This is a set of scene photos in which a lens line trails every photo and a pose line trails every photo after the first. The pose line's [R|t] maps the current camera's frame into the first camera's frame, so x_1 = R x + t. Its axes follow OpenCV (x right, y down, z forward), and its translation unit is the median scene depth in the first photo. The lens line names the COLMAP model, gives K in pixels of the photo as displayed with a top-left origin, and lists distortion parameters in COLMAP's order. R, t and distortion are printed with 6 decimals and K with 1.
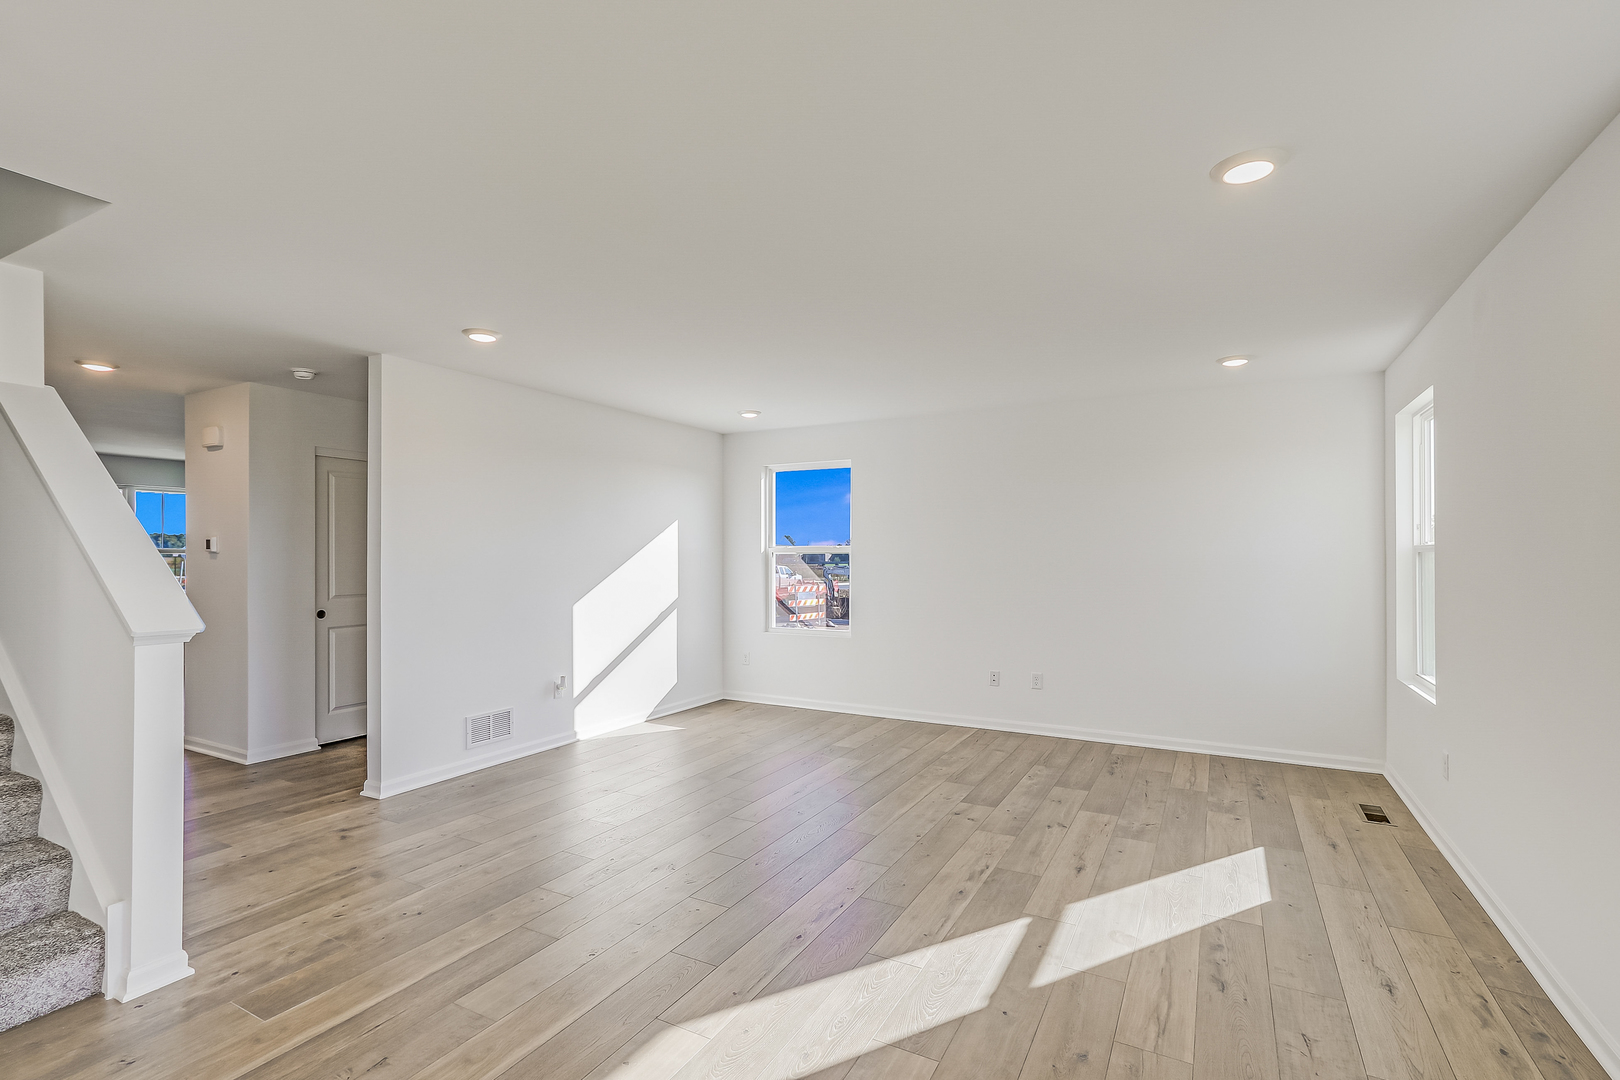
lens RADIAL K [[742.8, 0, 810.0], [0, 742.8, 540.0], [0, 0, 1]] dist [0.001570, 0.000576]
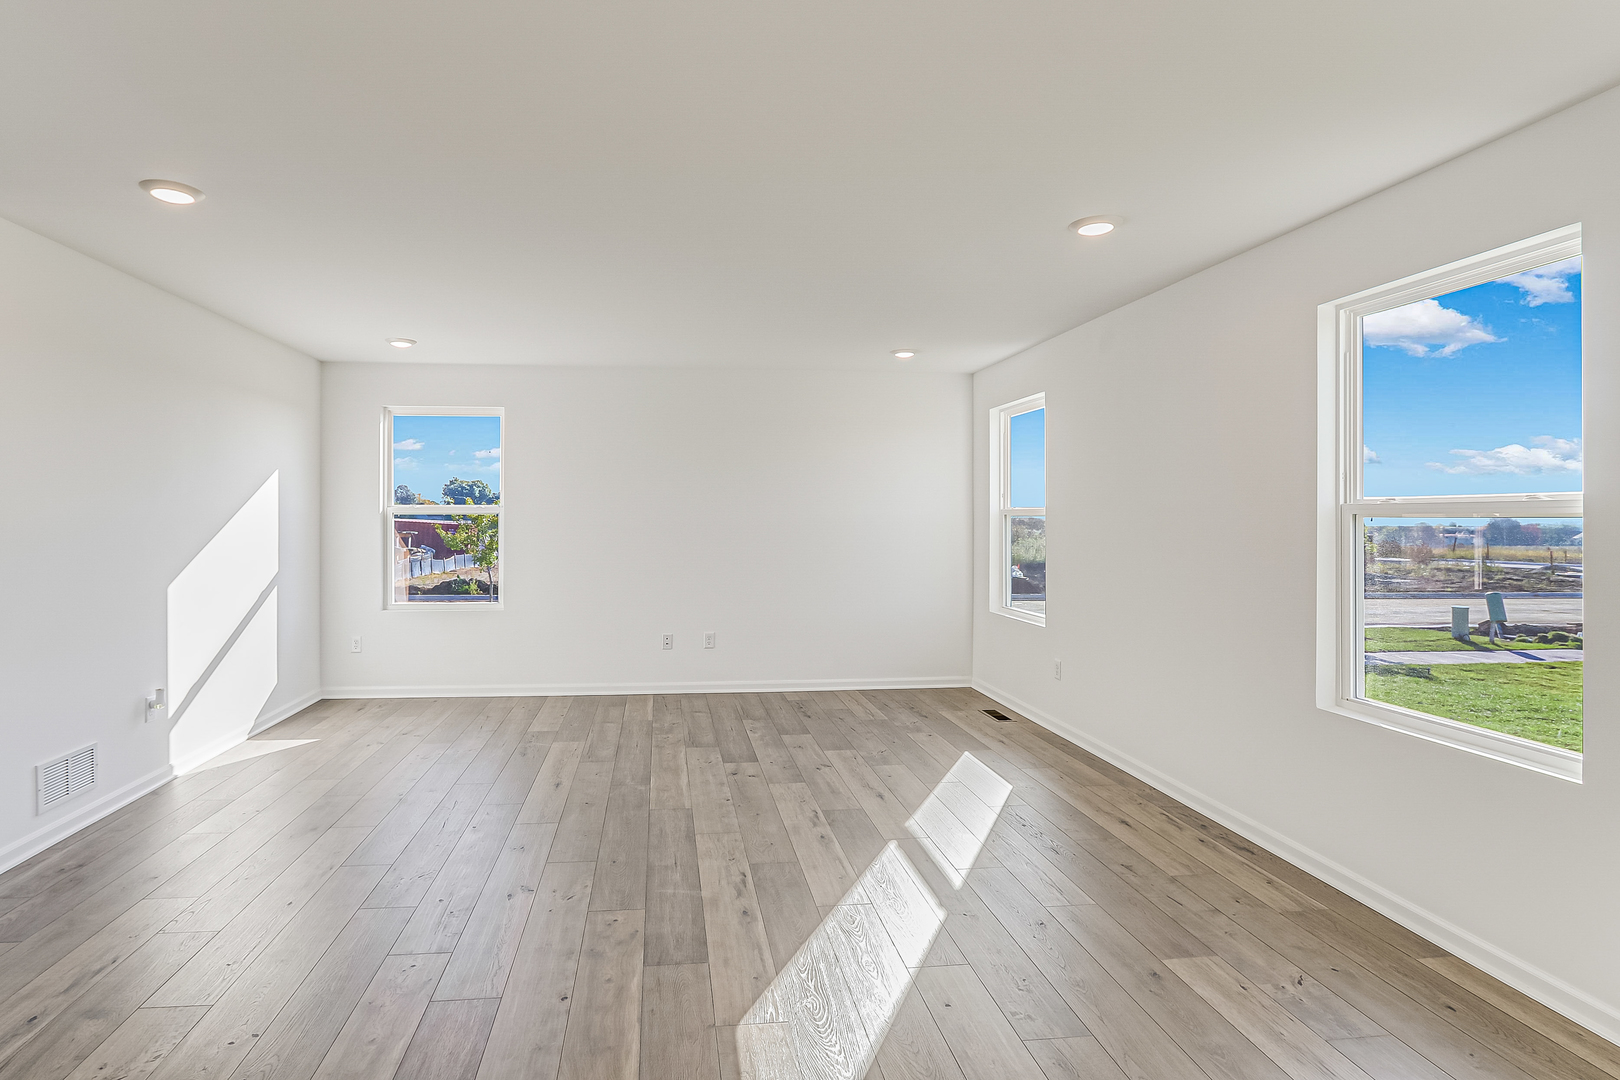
lens RADIAL K [[776.4, 0, 810.5], [0, 776.4, 501.1], [0, 0, 1]] dist [-0.020371, 0.001254]
pose [[0.822300, 0.012667, 0.568913, -0.273523], [-0.012447, 0.999913, -0.004273, 0.002819], [-0.568918, -0.003567, 0.822387, 0.070776]]
